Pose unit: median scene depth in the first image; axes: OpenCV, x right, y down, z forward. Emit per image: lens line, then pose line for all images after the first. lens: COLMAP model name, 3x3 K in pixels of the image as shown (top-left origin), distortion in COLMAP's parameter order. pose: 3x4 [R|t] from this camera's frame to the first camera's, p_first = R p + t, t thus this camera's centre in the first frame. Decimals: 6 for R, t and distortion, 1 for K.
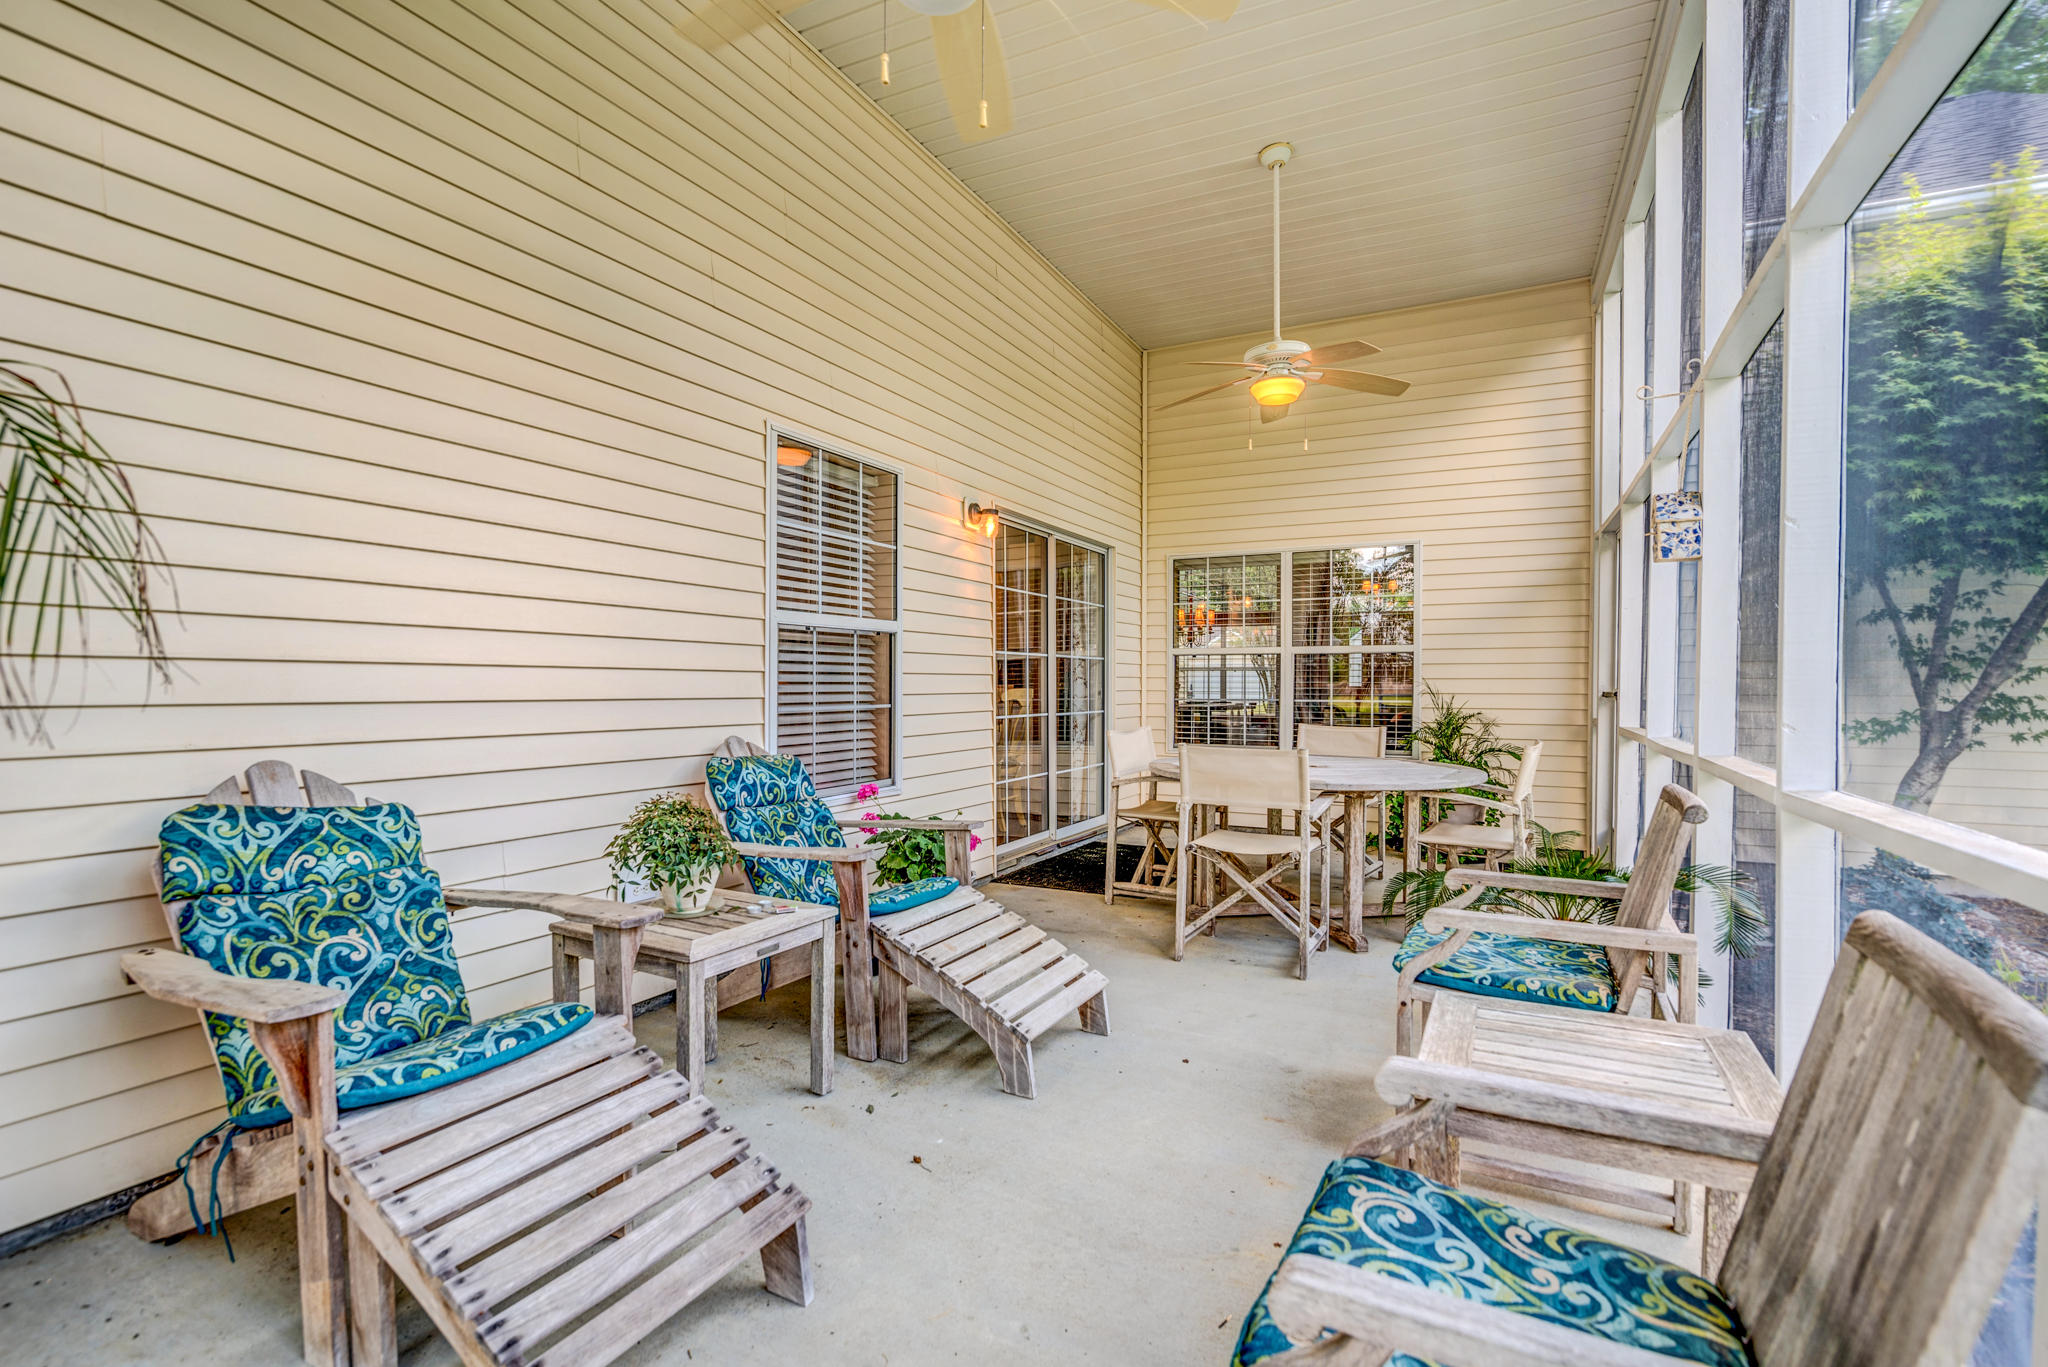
lens RADIAL K [[943.5, 0, 1026.1], [0, 943.5, 686.5], [0, 0, 1]] dist [-0.001344, -0.000056]
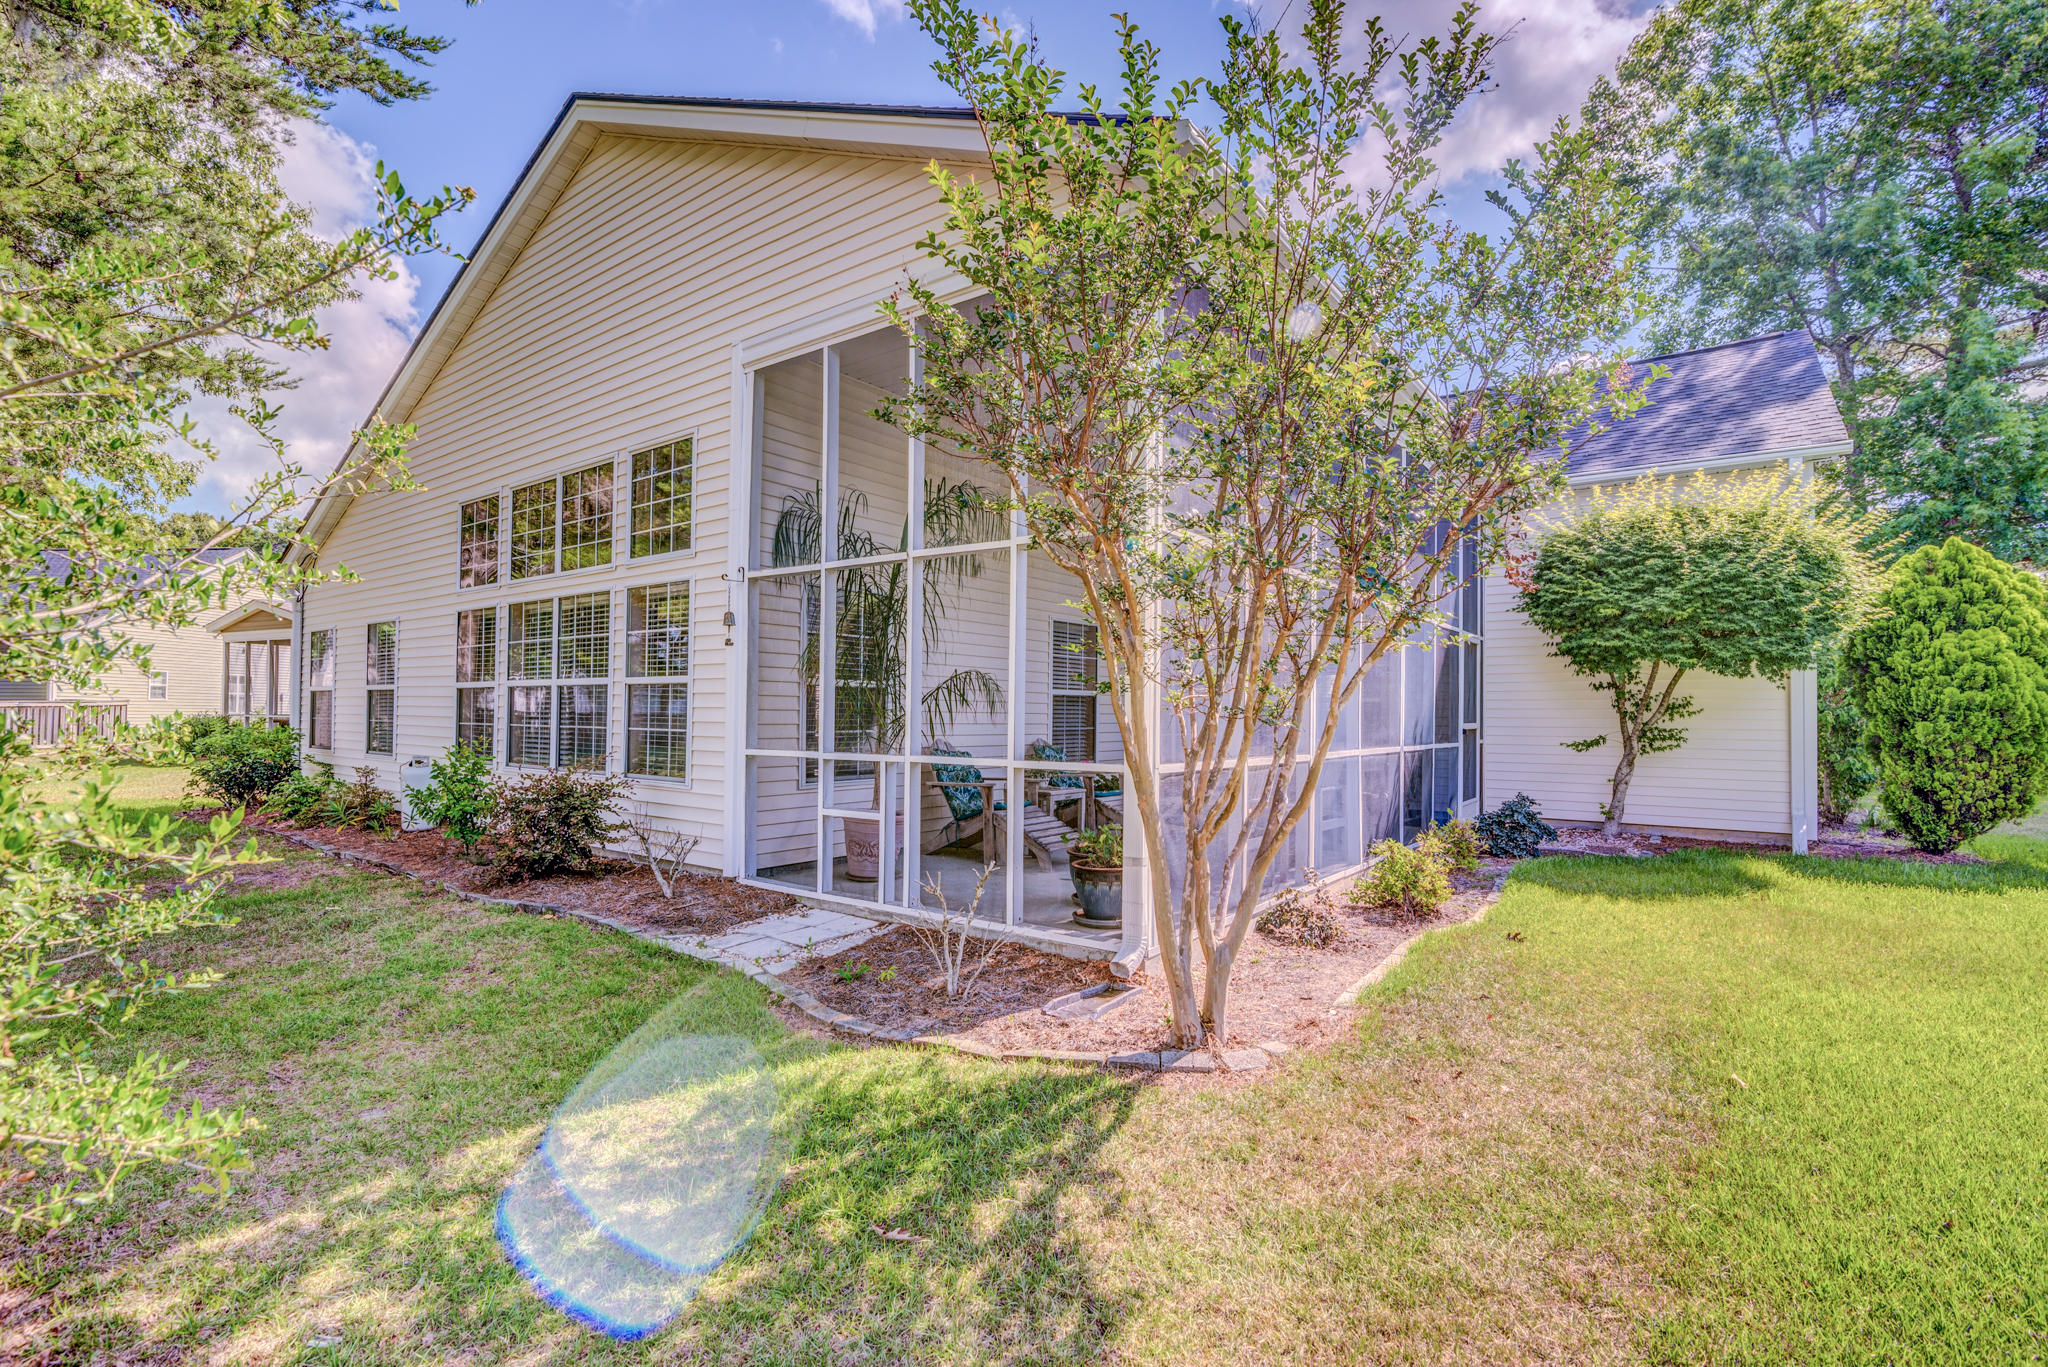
lens RADIAL K [[943.5, 0, 1023.6], [0, 943.5, 691.5], [0, 0, 1]] dist [-0.001344, -0.000056]
pose [[0.985062, 0.002493, -0.172182, 0.081704], [-0.008027, 0.999473, -0.031456, 0.004958], [0.172013, 0.032369, 0.984563, -1.286862]]
